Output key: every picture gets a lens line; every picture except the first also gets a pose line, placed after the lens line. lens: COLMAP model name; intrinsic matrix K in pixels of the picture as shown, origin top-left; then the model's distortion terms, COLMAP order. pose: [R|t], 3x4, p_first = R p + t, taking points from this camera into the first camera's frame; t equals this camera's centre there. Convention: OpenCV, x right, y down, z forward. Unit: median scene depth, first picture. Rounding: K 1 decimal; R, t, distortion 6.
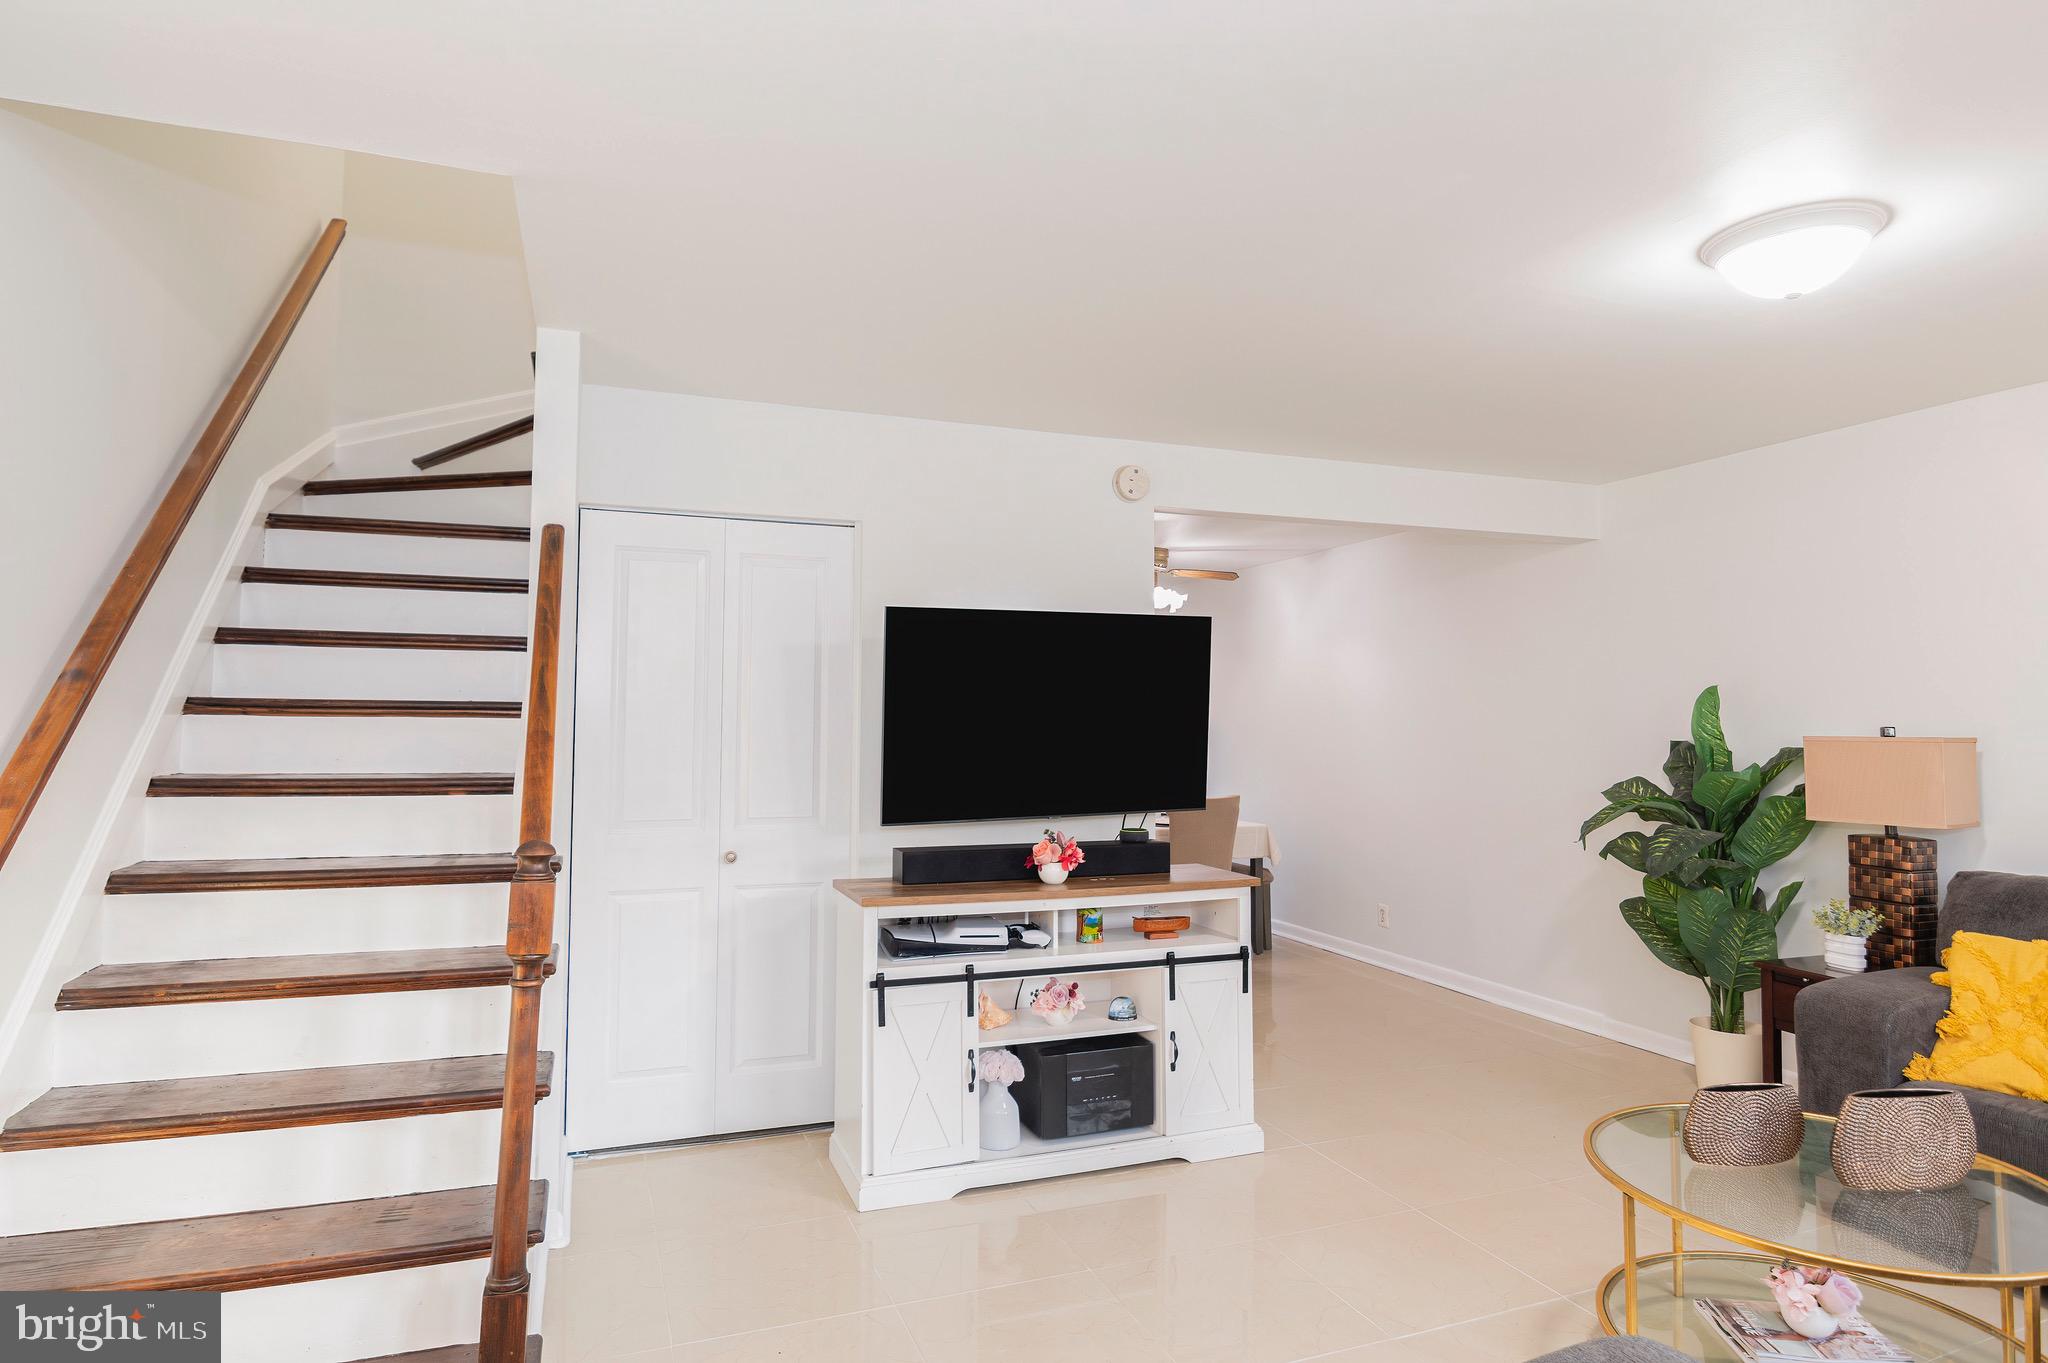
lens RADIAL K [[1094.5, 0, 1024.0], [0, 1094.5, 681.5], [0, 0, 1]] dist [0.002954, -0.015833]
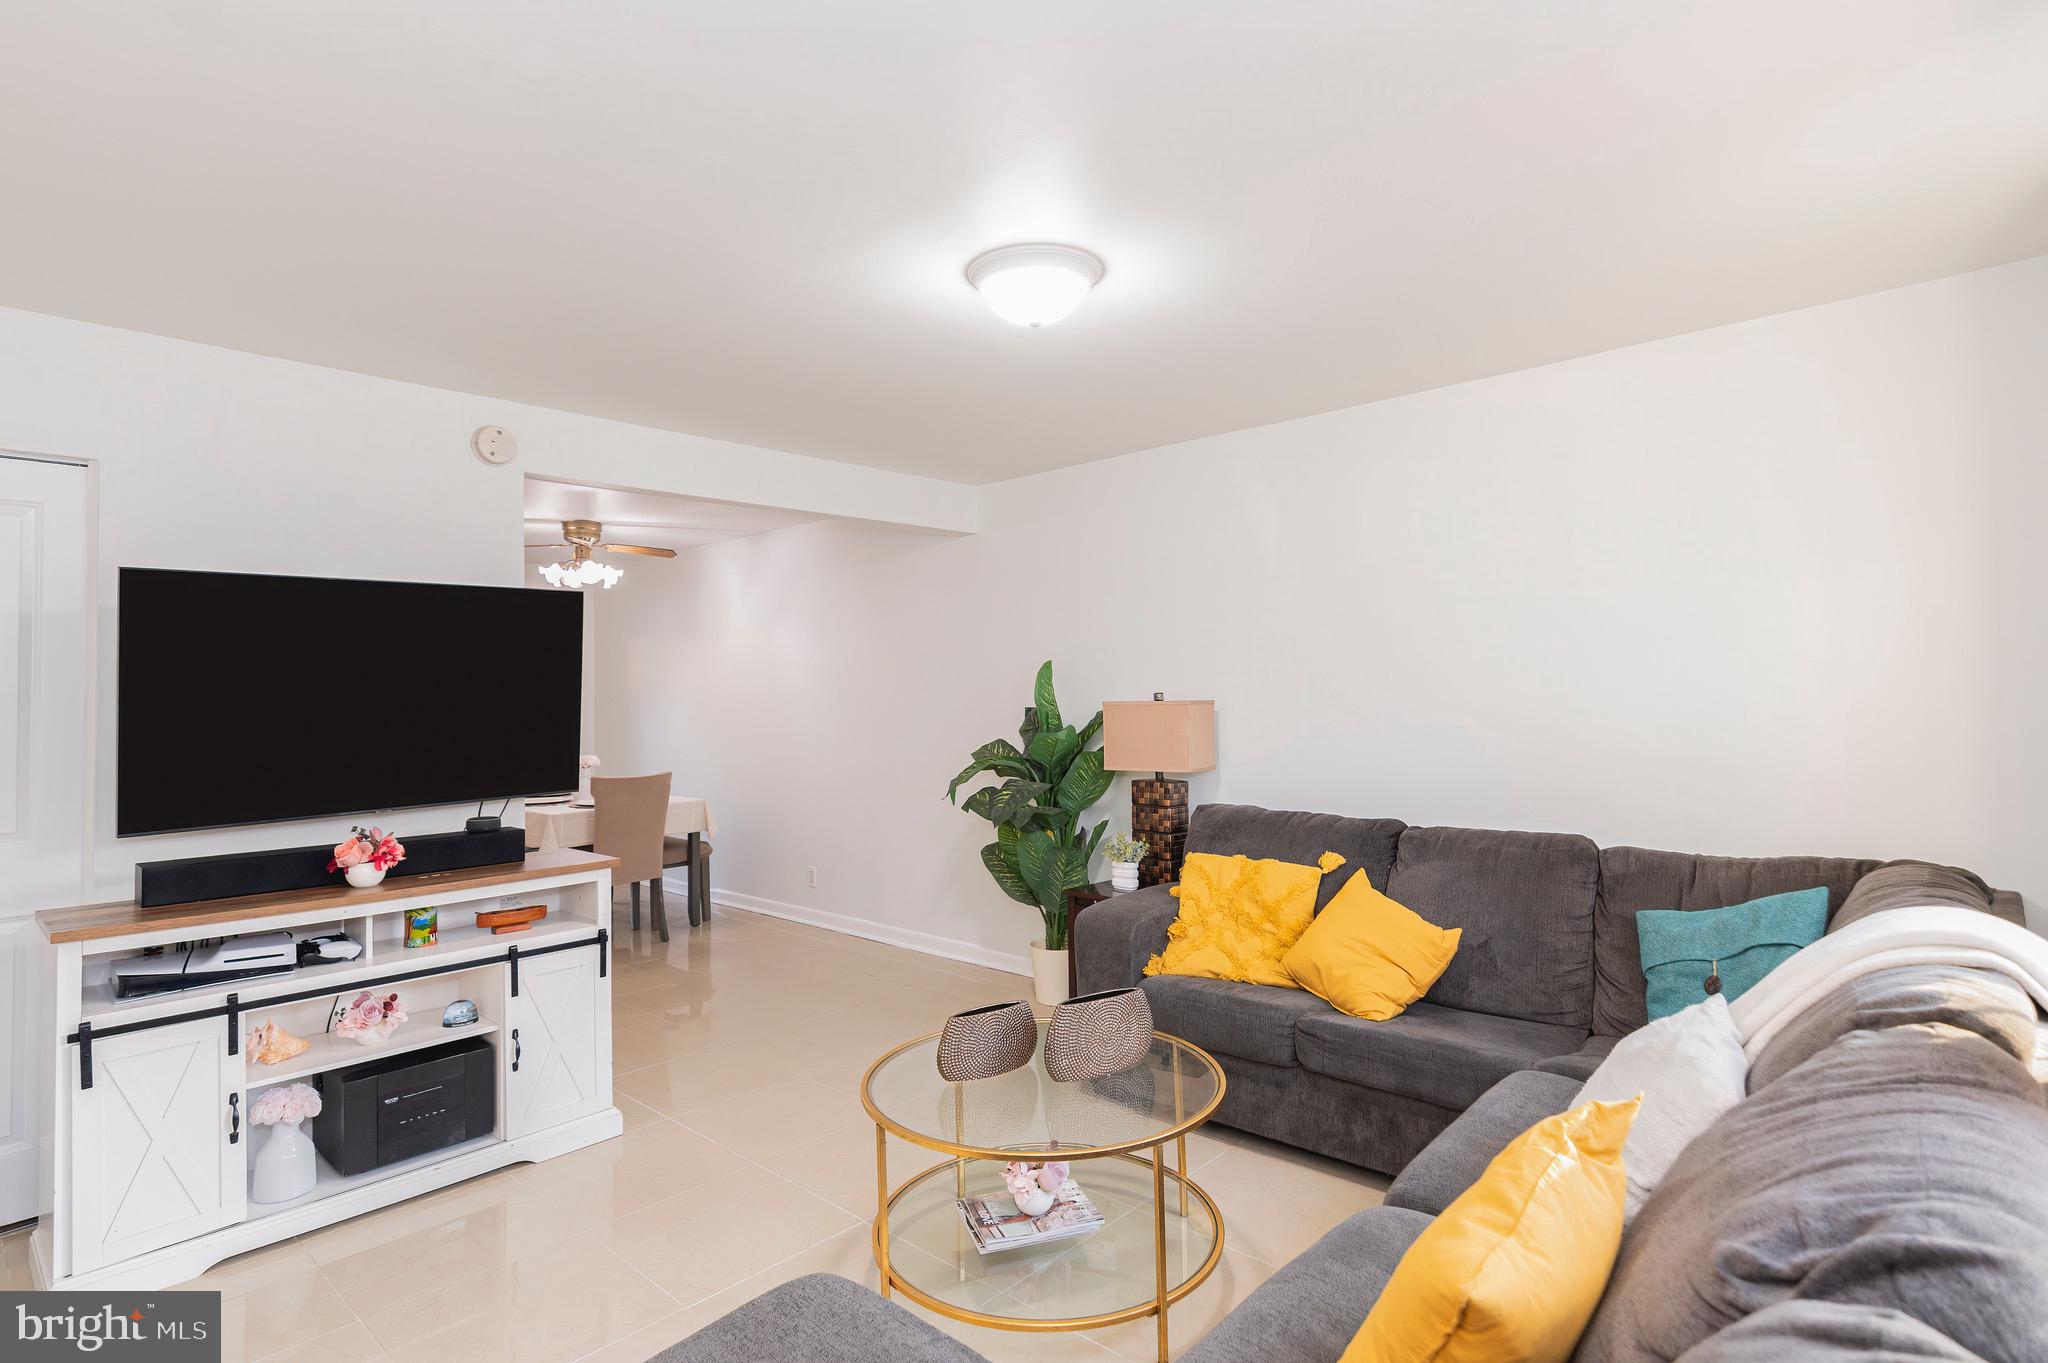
lens RADIAL K [[1039.7, 0, 1024.0], [0, 1039.7, 681.5], [0, 0, 1]] dist [0.002922, 0.001267]
pose [[0.890288, -0.013680, 0.455193, 0.118440], [0.003546, 0.999727, 0.023110, 0.000545], [-0.455385, -0.018960, 0.890093, 0.006857]]
